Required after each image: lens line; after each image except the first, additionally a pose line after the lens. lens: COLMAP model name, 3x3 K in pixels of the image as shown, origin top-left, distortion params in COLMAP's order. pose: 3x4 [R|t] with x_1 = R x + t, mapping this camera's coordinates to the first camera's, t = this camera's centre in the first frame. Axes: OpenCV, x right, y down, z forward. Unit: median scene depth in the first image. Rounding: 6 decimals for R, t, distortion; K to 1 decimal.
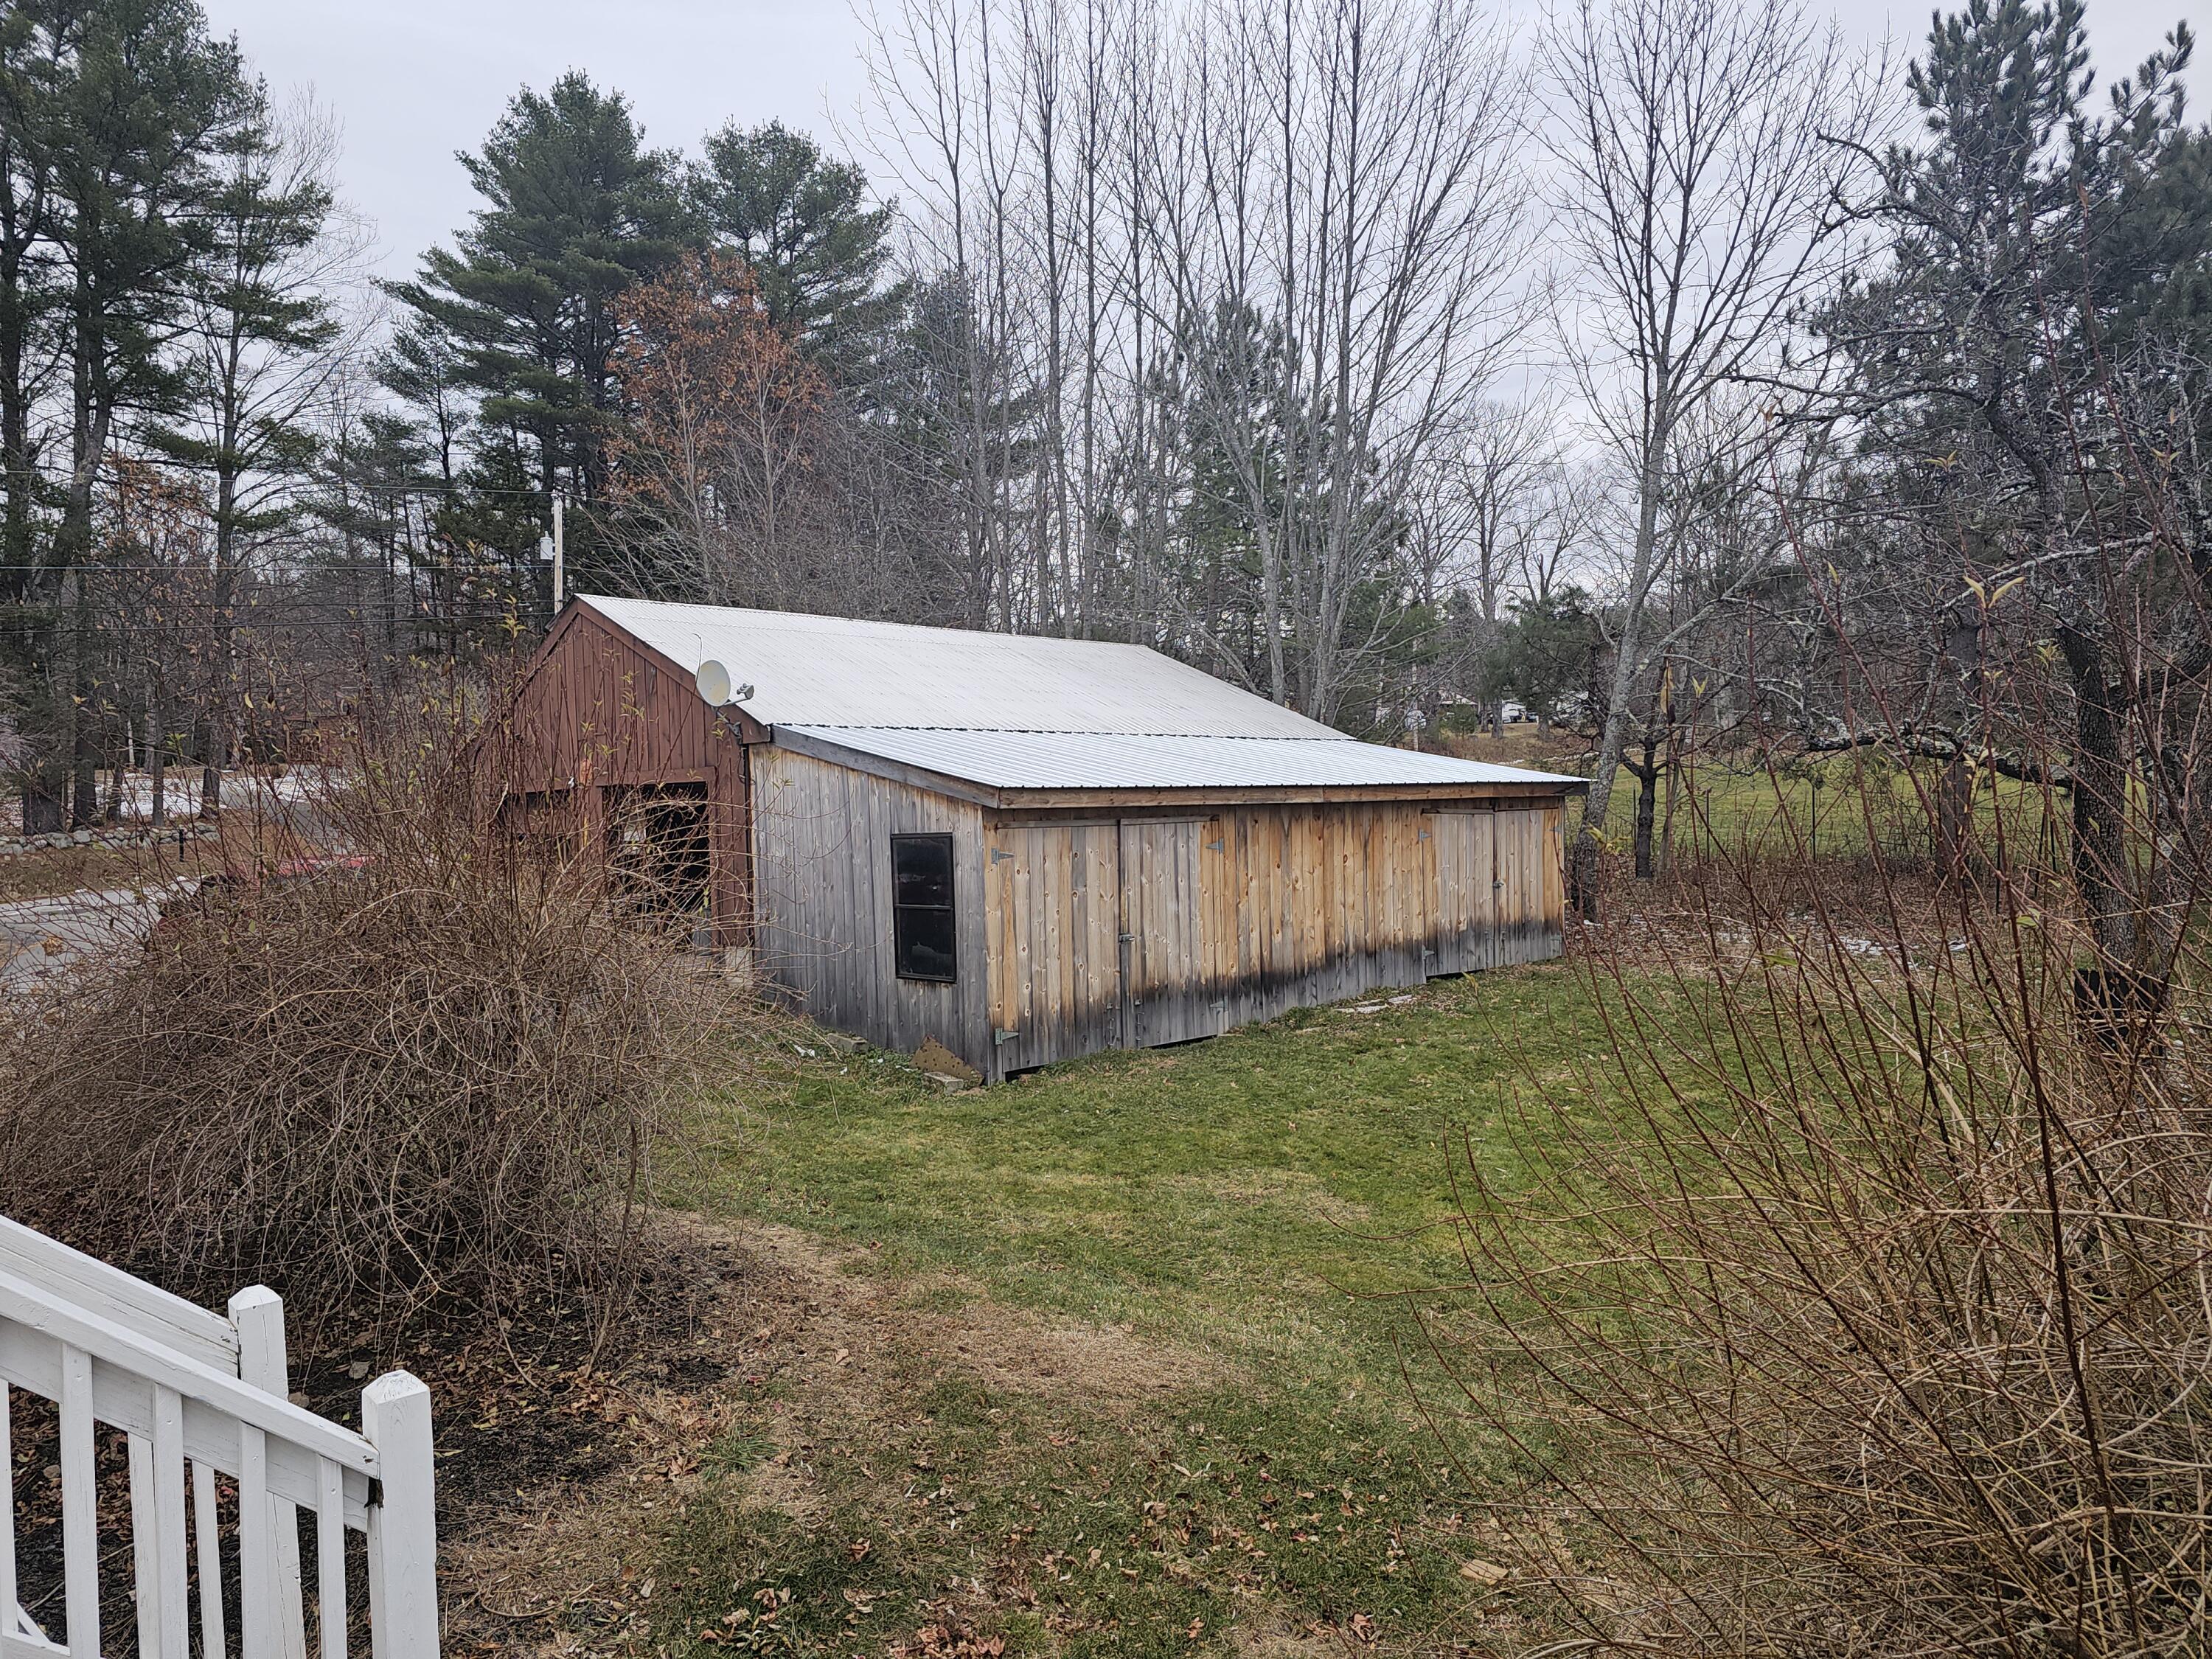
lens RADIAL K [[1501.4, 0, 1104.5], [0, 1501.4, 831.0], [0, 0, 1]] dist [0.080165, -0.083218]
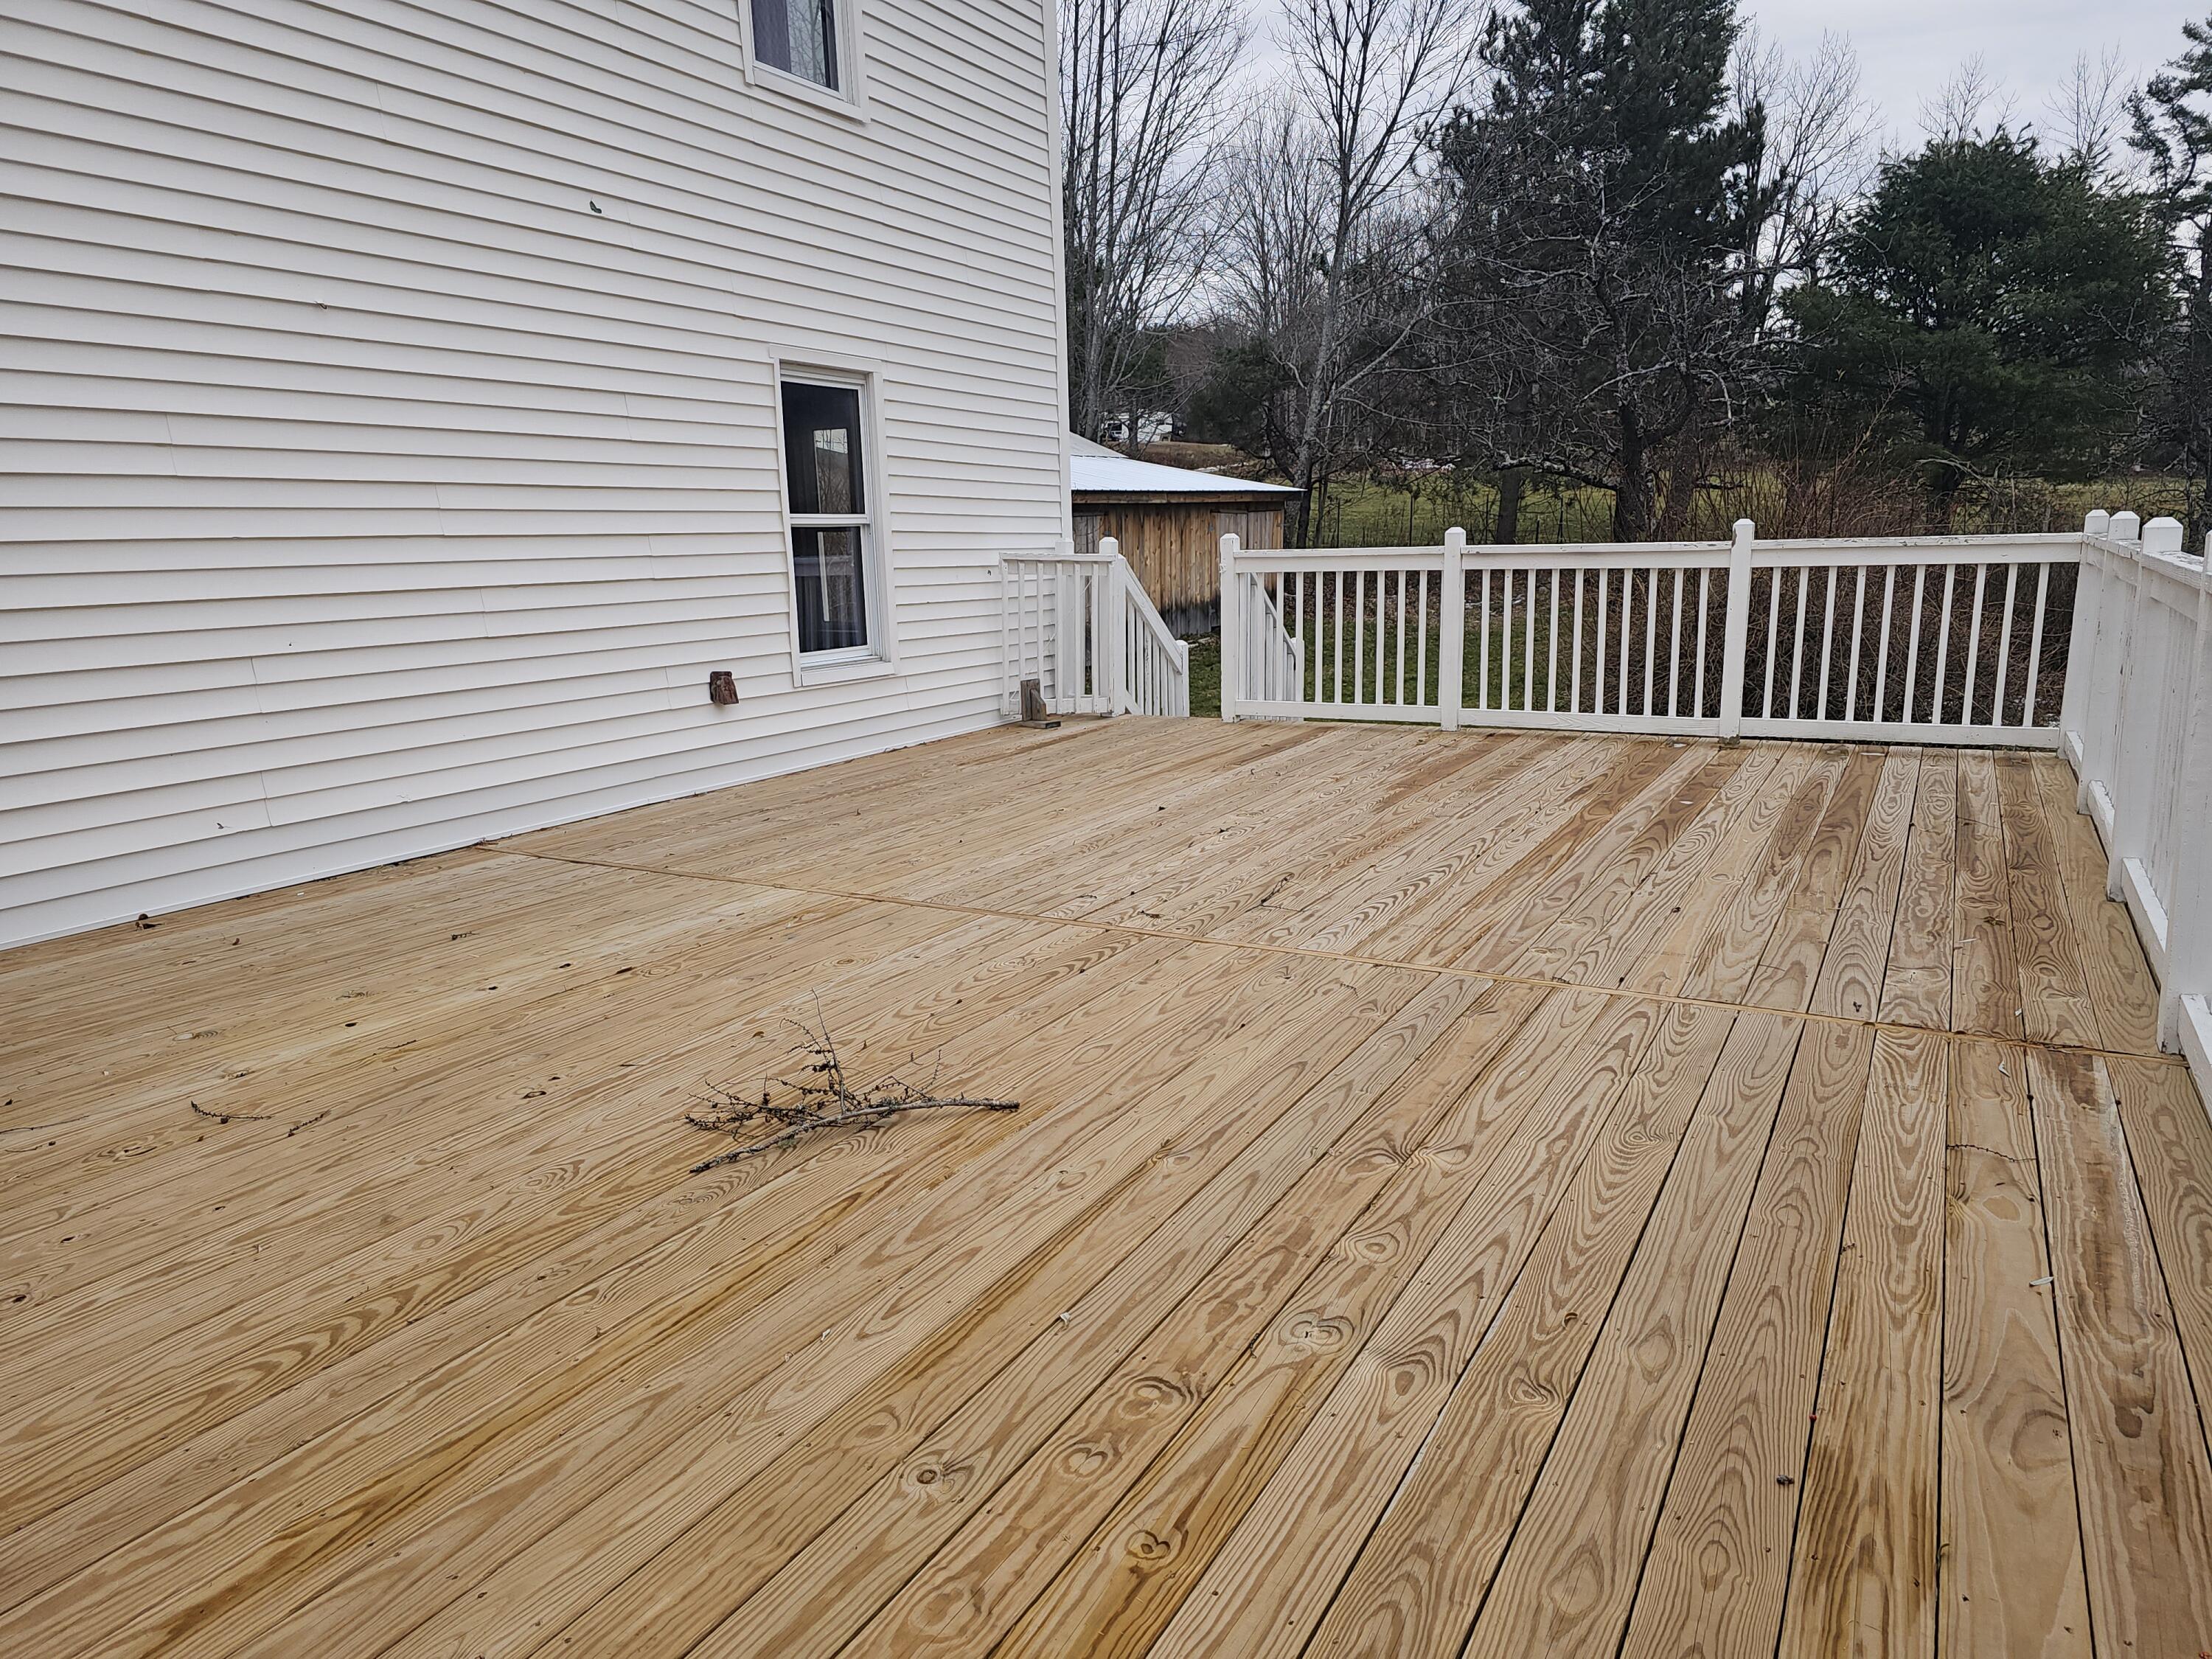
lens RADIAL K [[1501.4, 0, 1104.5], [0, 1501.4, 831.0], [0, 0, 1]] dist [0.080165, -0.083218]
pose [[0.952495, -0.058018, 0.298978, -0.281142], [0.001795, 0.982739, 0.184986, 0.017472], [-0.304550, -0.175662, 0.936158, -0.313415]]
